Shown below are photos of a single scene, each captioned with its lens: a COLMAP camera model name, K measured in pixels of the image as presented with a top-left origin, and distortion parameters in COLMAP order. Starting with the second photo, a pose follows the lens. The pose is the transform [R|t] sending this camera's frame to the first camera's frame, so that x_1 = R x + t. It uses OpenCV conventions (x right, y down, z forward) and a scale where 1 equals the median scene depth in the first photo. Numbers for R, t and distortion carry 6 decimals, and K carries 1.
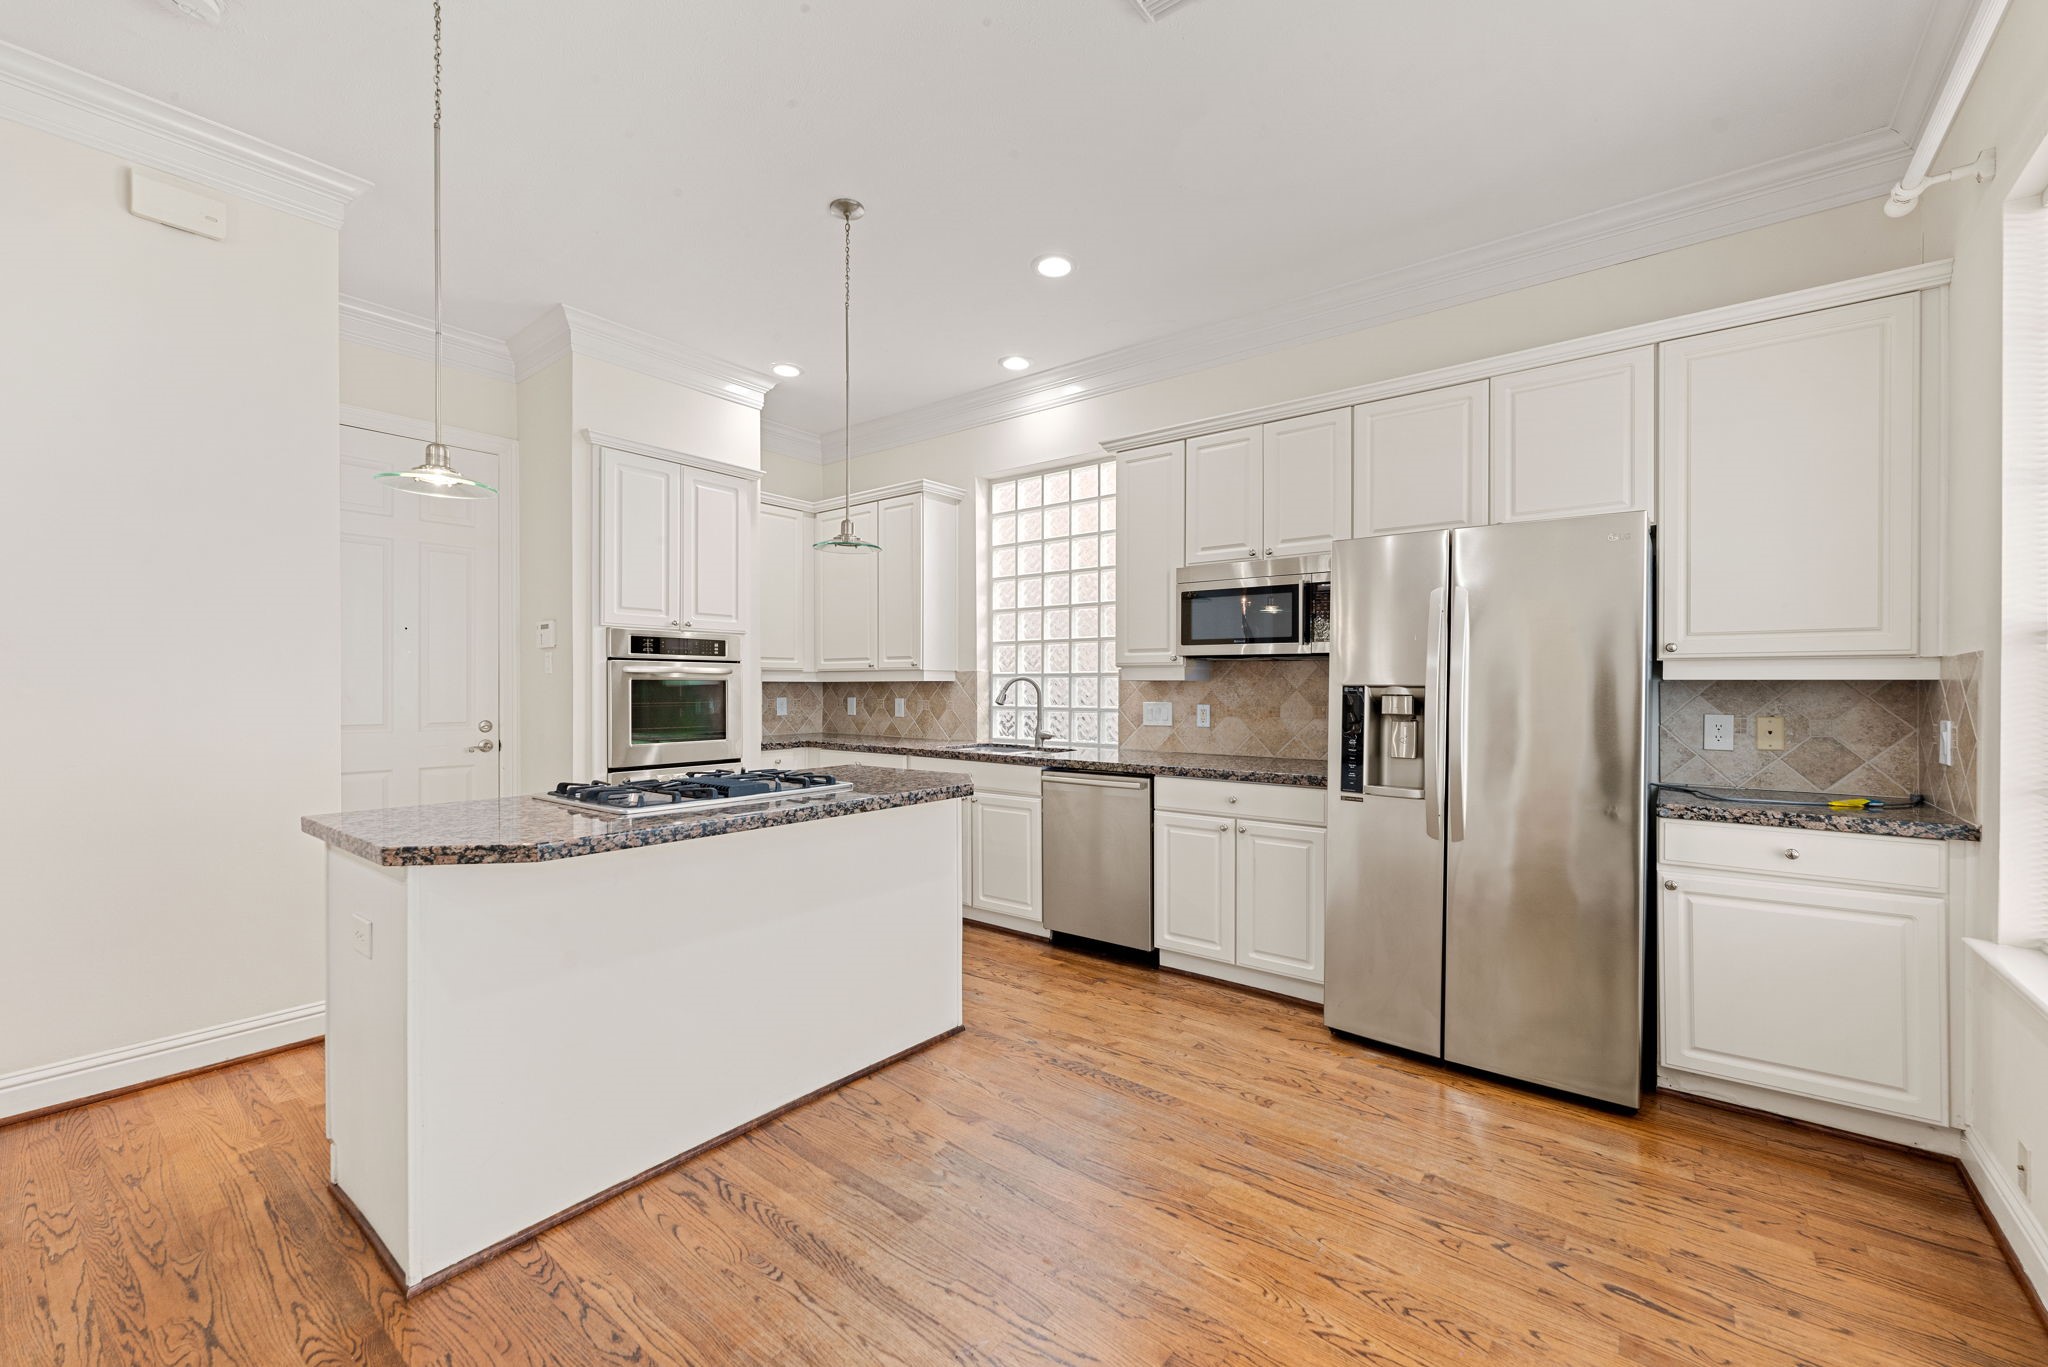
lens RADIAL K [[831.8, 0, 1029.1], [0, 831.8, 688.5], [0, 0, 1]] dist [-0.001479, -0.000258]
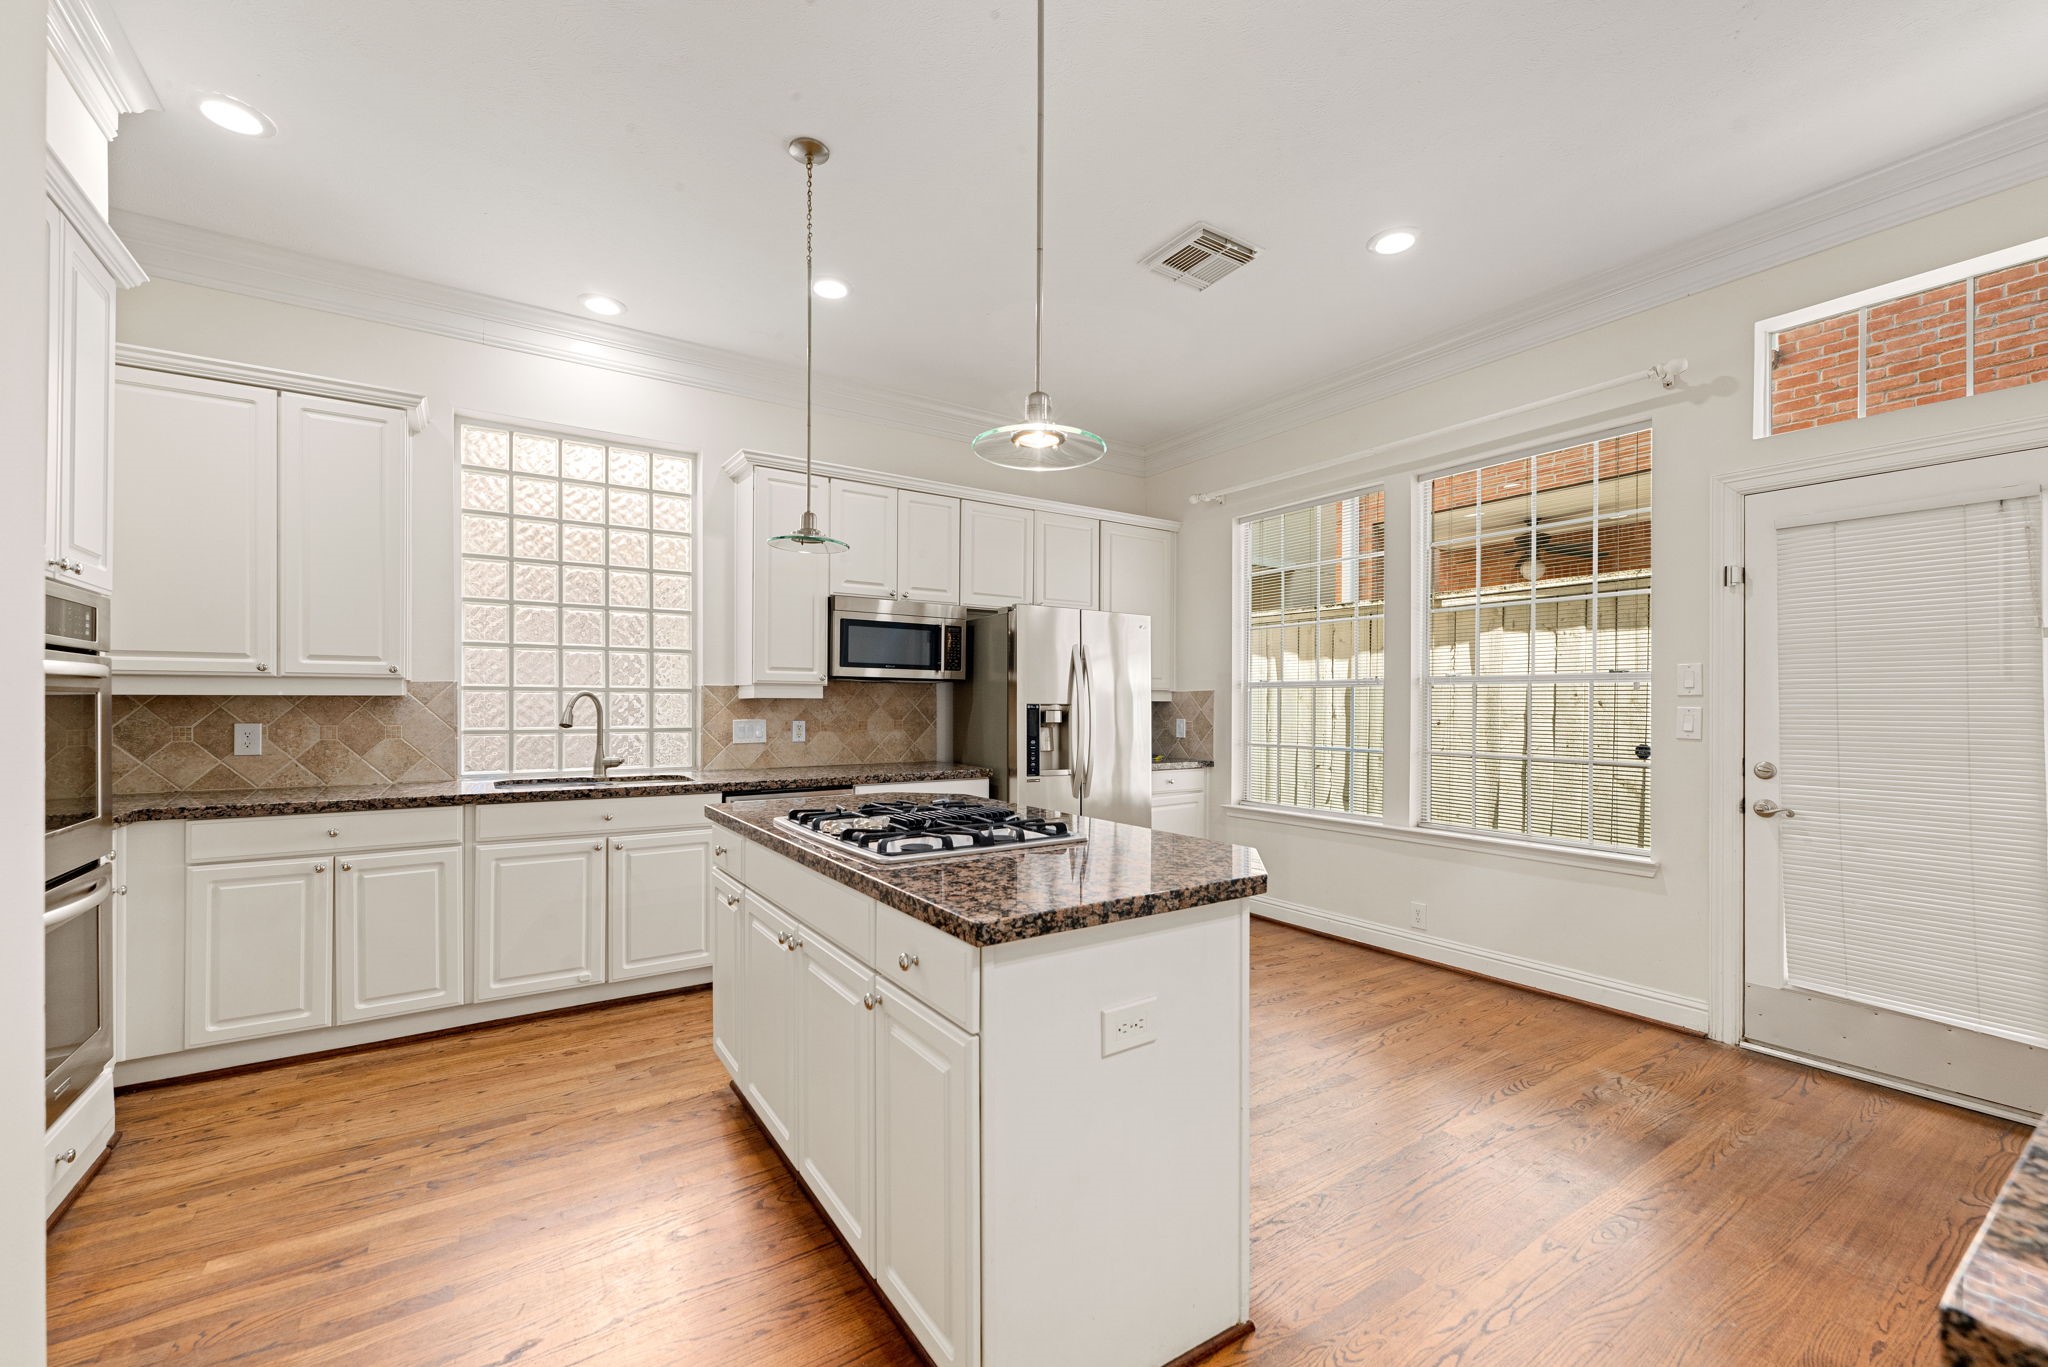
lens RADIAL K [[831.8, 0, 1034.2], [0, 831.8, 700.7], [0, 0, 1]] dist [-0.001479, -0.000258]
pose [[0.307080, 0.001174, 0.951683, -0.703924], [-0.001142, 0.999999, -0.000865, -0.005758], [-0.951683, -0.000821, 0.307081, 0.374512]]
